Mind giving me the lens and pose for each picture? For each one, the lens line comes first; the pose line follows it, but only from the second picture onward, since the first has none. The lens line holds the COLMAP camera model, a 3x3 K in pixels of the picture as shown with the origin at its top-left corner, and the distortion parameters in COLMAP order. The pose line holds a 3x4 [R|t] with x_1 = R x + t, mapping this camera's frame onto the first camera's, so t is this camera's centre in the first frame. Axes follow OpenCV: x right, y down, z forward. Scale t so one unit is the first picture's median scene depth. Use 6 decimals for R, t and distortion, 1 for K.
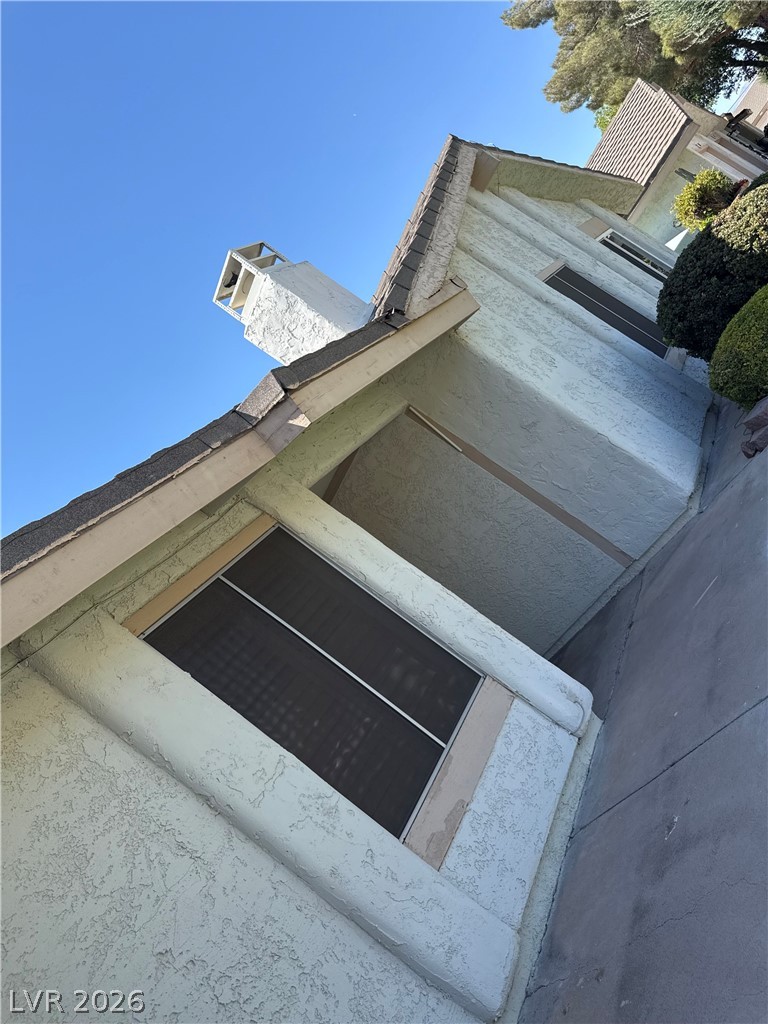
lens RADIAL K [[722.8, 0, 389.0], [0, 722.8, 513.1], [0, 0, 1]] dist [0.082391, -0.096290]
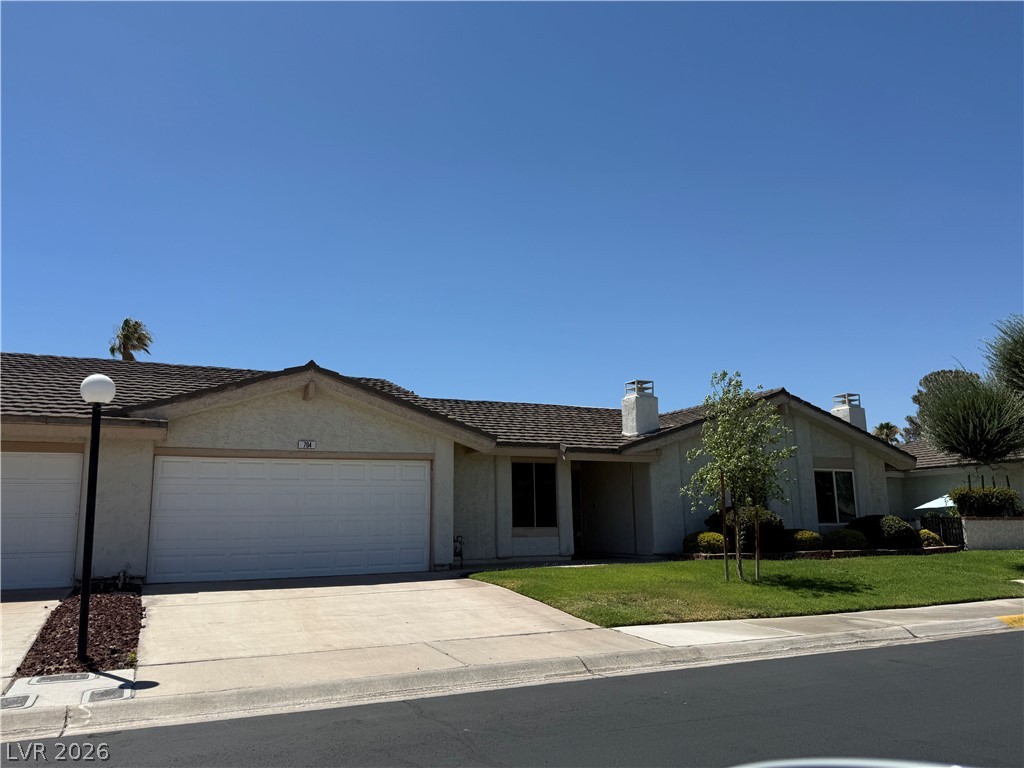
lens RADIAL K [[745.9, 0, 522.7], [0, 745.9, 384.7], [0, 0, 1]] dist [0.035431, -0.018296]
pose [[0.570832, 0.750468, -0.333090, 1.016803], [-0.685119, 0.658939, 0.310501, -1.831737], [0.452507, 0.050962, 0.890304, -3.563712]]
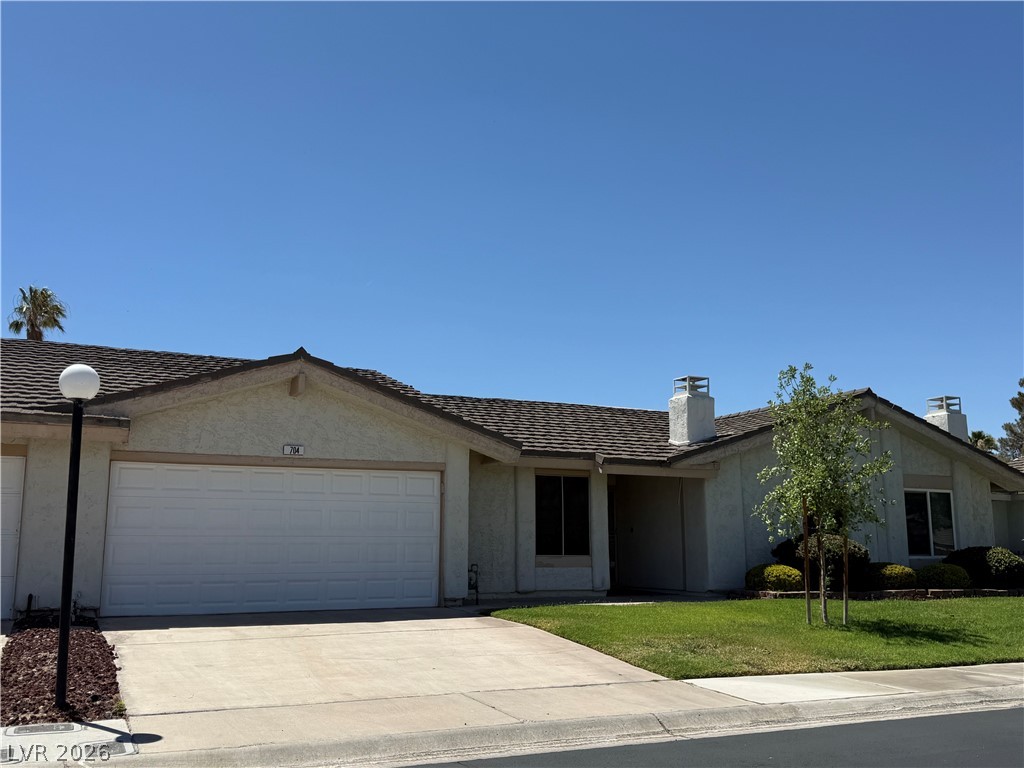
lens RADIAL K [[929.3, 0, 514.5], [0, 929.3, 388.2], [0, 0, 1]] dist [0.034465, 0.000000]
pose [[0.558426, 0.763014, -0.325531, 0.919229], [-0.693902, 0.644688, 0.320746, -1.733185], [0.454599, 0.046773, 0.889467, -3.705337]]
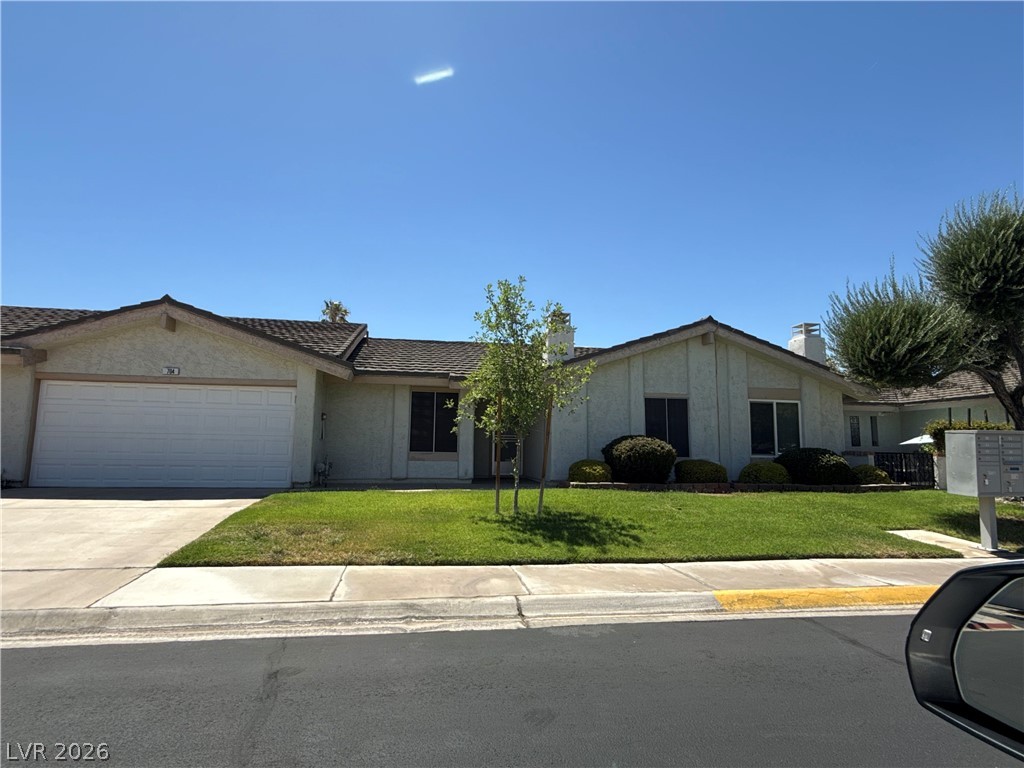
lens RADIAL K [[546.6, 0, 510.3], [0, 546.6, 383.2], [0, 0, 1]] dist [0.000725, 0.000370]
pose [[0.475664, 0.763278, -0.437207, 1.731473], [-0.556558, 0.646049, 0.522363, -2.387571], [0.681166, -0.005139, 0.732111, -1.448278]]
